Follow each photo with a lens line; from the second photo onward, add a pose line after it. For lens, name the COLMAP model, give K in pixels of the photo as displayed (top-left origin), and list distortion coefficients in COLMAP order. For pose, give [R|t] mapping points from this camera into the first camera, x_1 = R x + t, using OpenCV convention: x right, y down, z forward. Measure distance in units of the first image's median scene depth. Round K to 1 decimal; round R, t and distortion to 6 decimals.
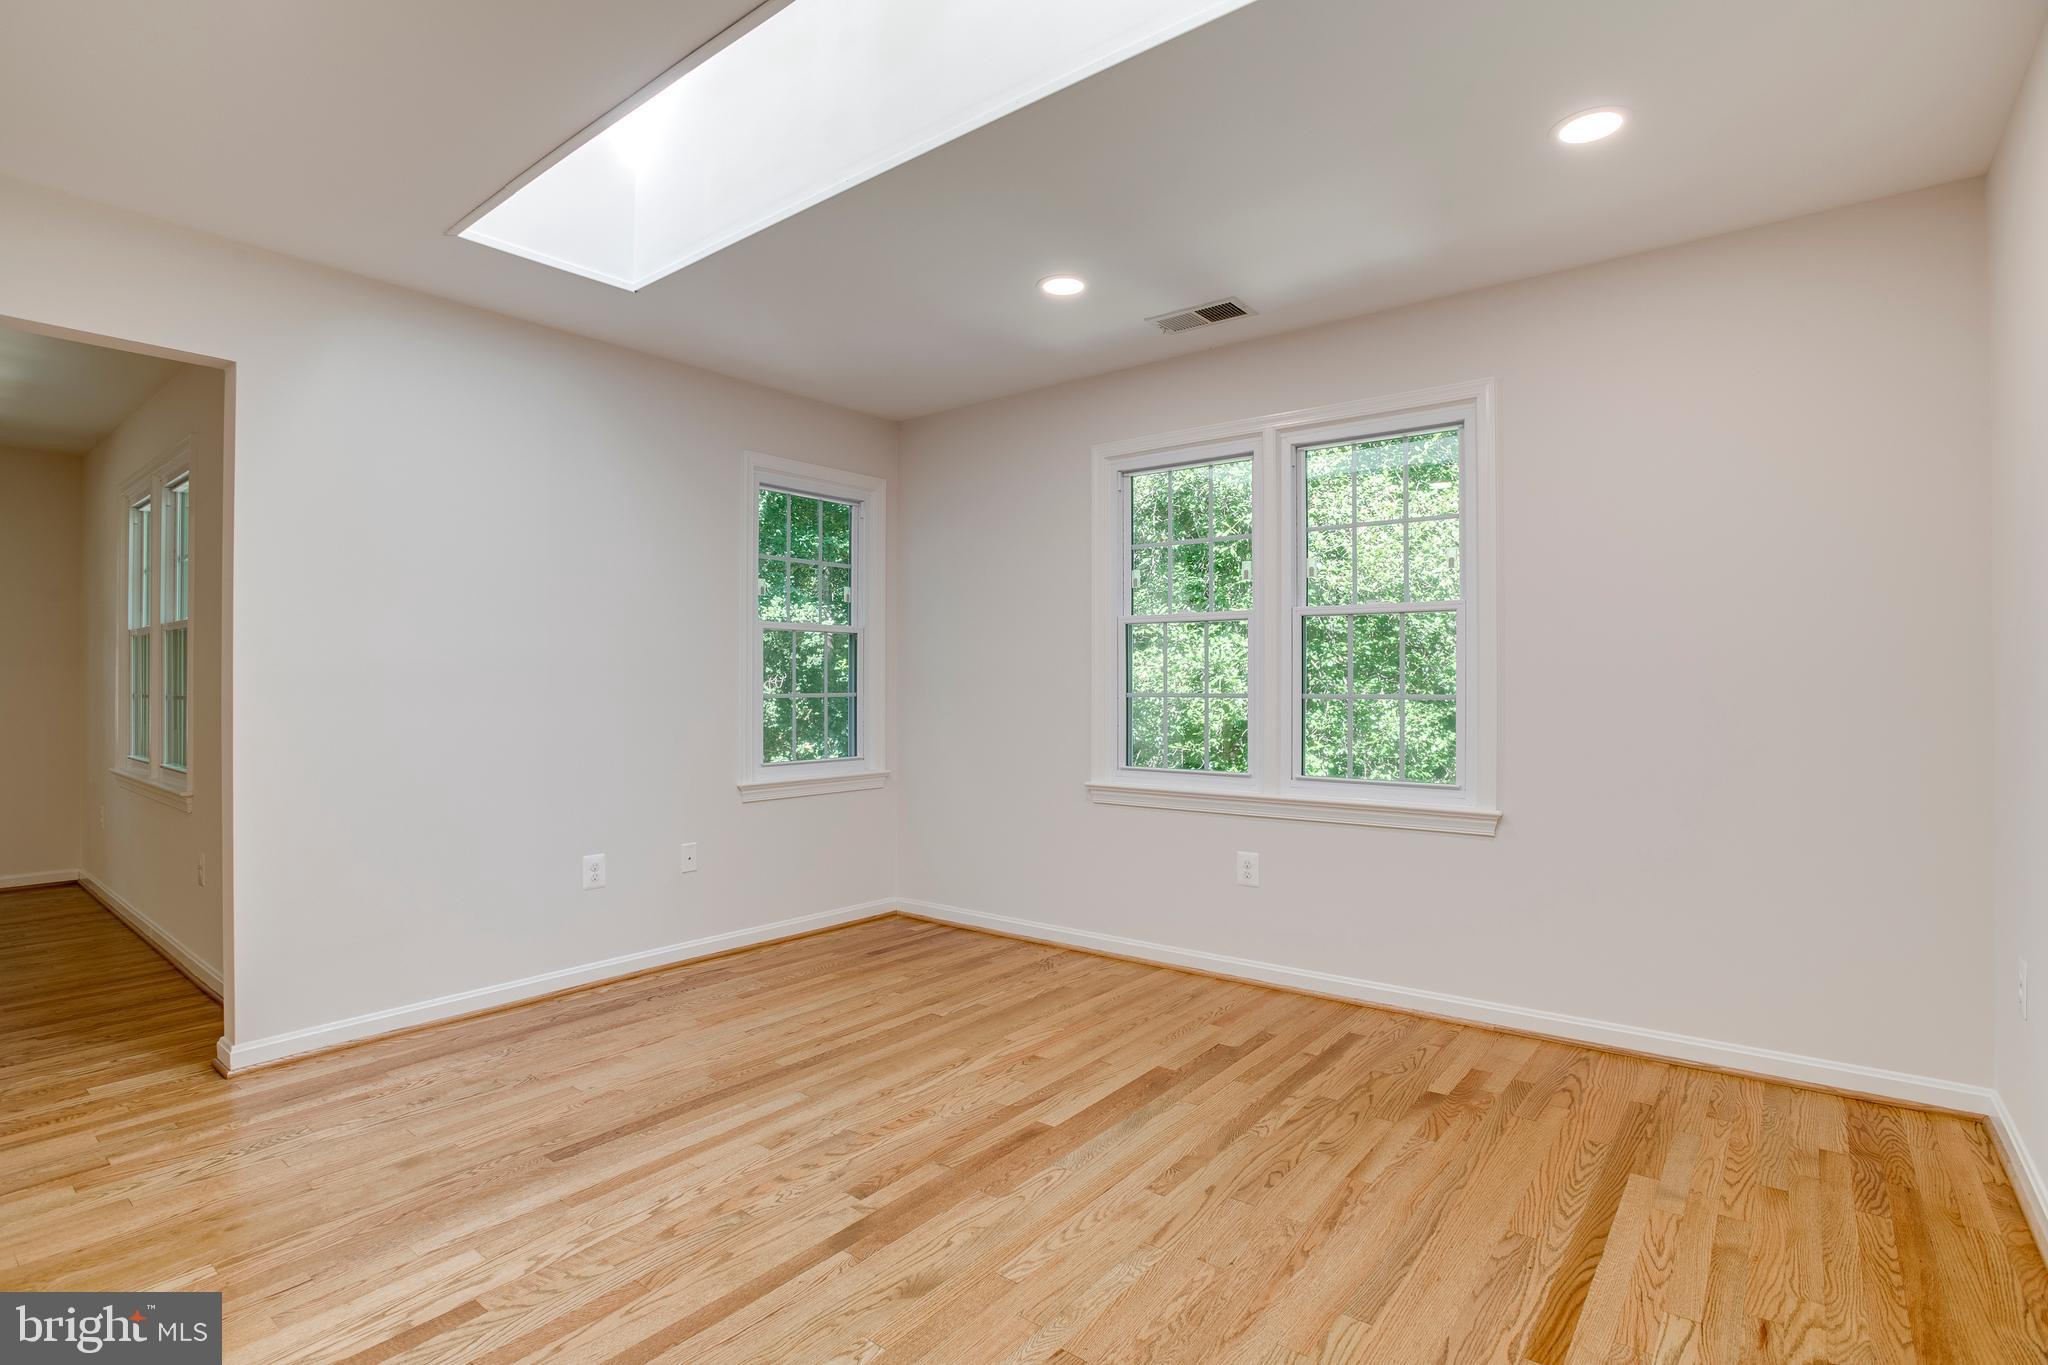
lens RADIAL K [[995.0, 0, 1020.2], [0, 995.0, 680.0], [0, 0, 1]] dist [-0.065966, 0.029578]
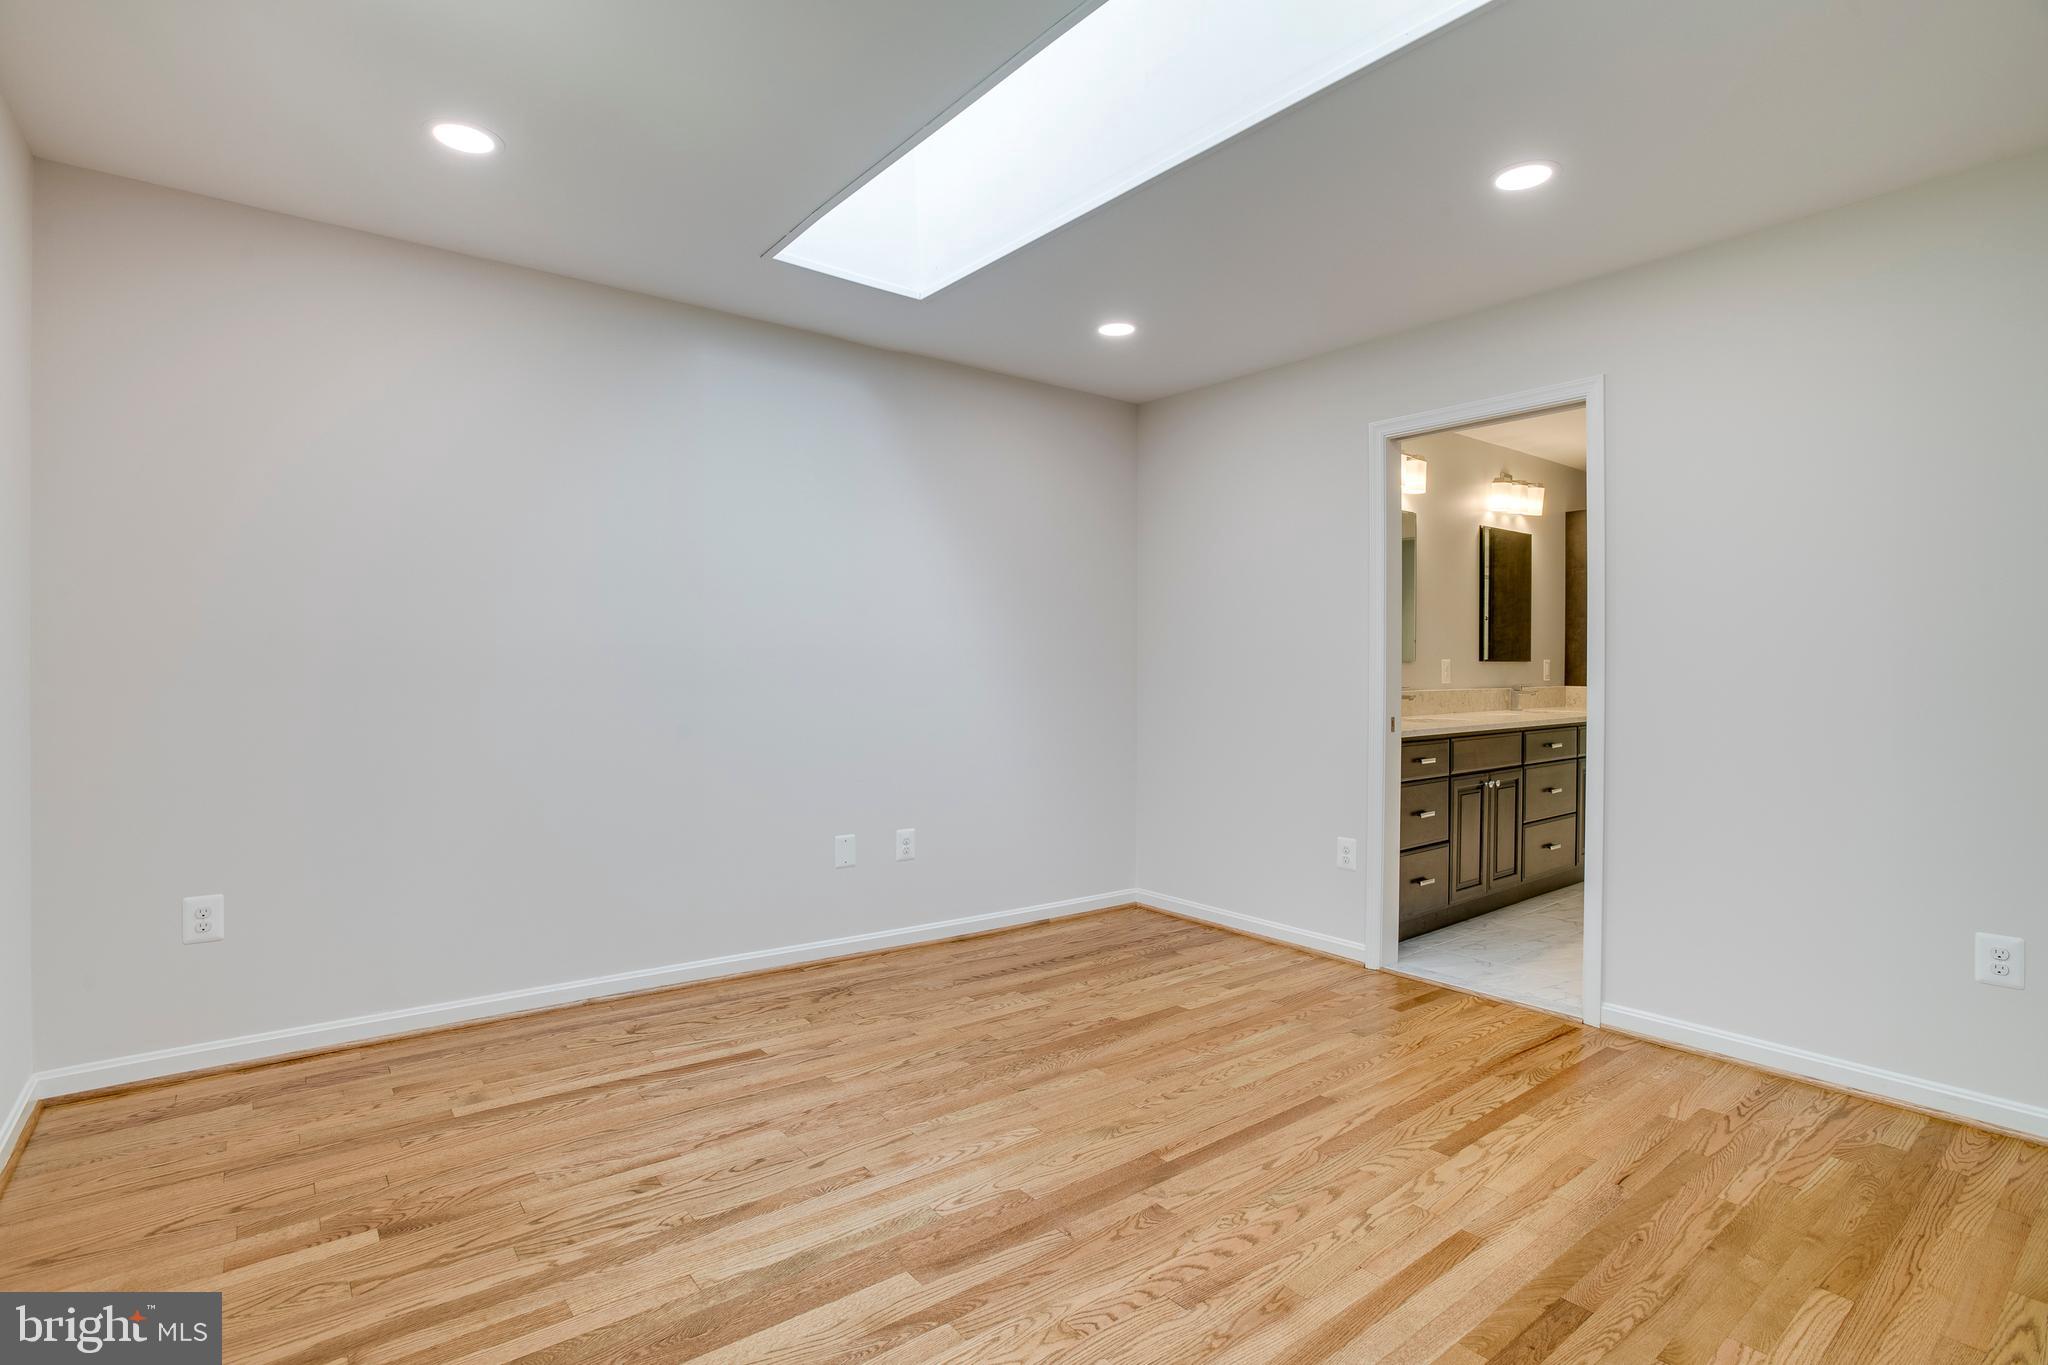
lens RADIAL K [[995.0, 0, 1020.2], [0, 995.0, 680.0], [0, 0, 1]] dist [-0.065966, 0.029578]
pose [[-0.973378, -0.006630, 0.229112, -0.240212], [-0.005352, 0.999966, 0.006199, 0.002909], [-0.229145, 0.004808, -0.973380, 1.898029]]
